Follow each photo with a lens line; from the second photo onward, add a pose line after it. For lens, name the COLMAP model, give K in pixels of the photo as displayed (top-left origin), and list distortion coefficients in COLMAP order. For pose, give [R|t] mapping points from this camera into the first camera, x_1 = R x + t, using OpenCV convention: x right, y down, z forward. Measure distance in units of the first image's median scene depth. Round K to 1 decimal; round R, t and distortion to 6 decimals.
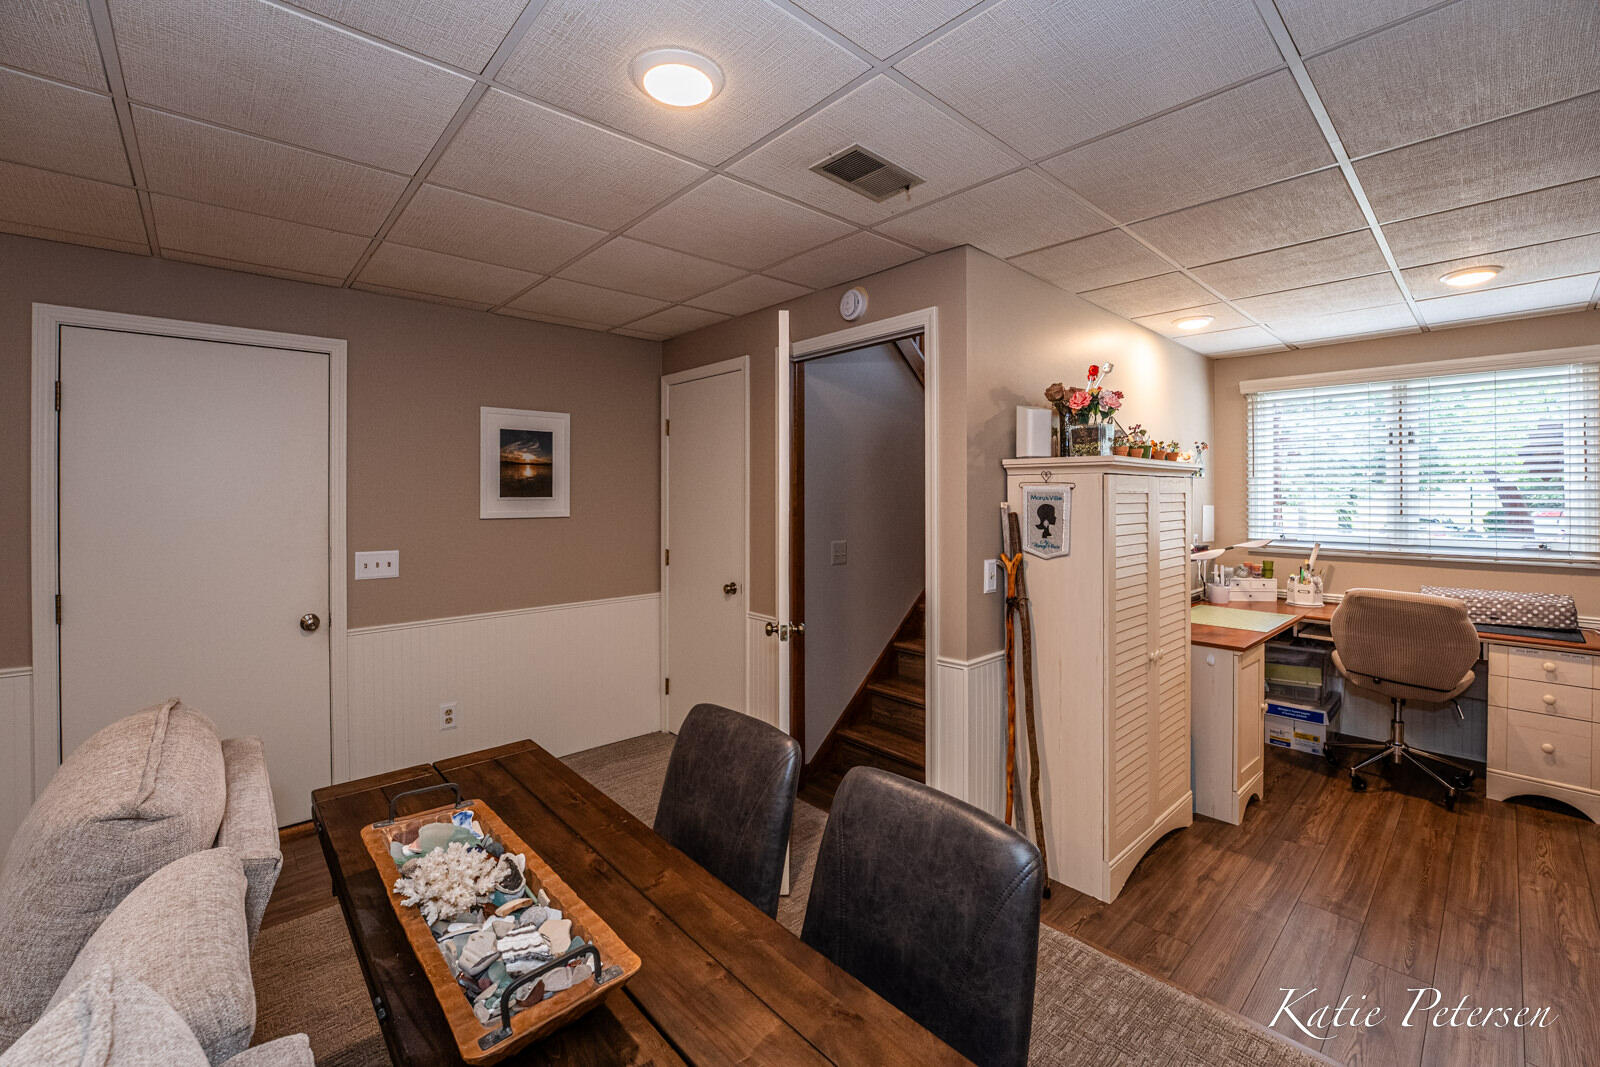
lens RADIAL K [[673.7, 0, 814.3], [0, 673.7, 499.6], [0, 0, 1]] dist [-0.023838, 0.003003]
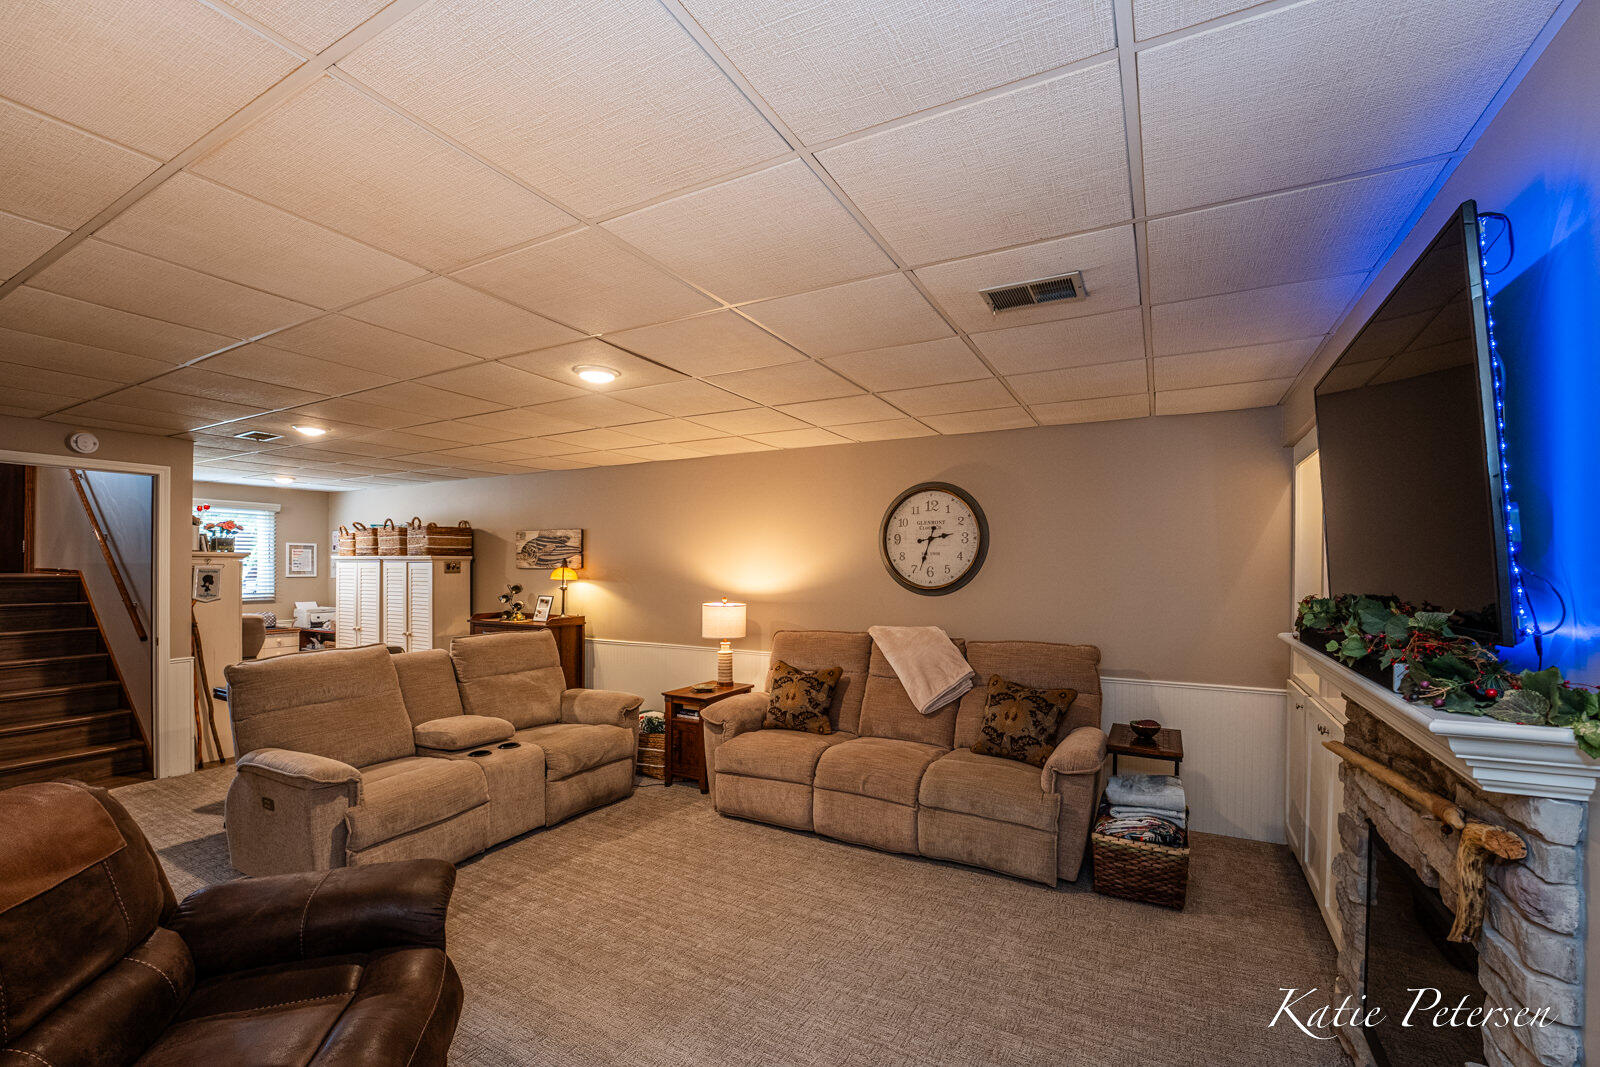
lens RADIAL K [[673.7, 0, 810.2], [0, 673.7, 566.2], [0, 0, 1]] dist [-0.023838, 0.003003]
pose [[-0.315686, 0.000362, 0.948864, -1.759494], [0.001144, 0.999999, -0.000001, -0.013390], [-0.948863, 0.001085, -0.315686, -0.073087]]
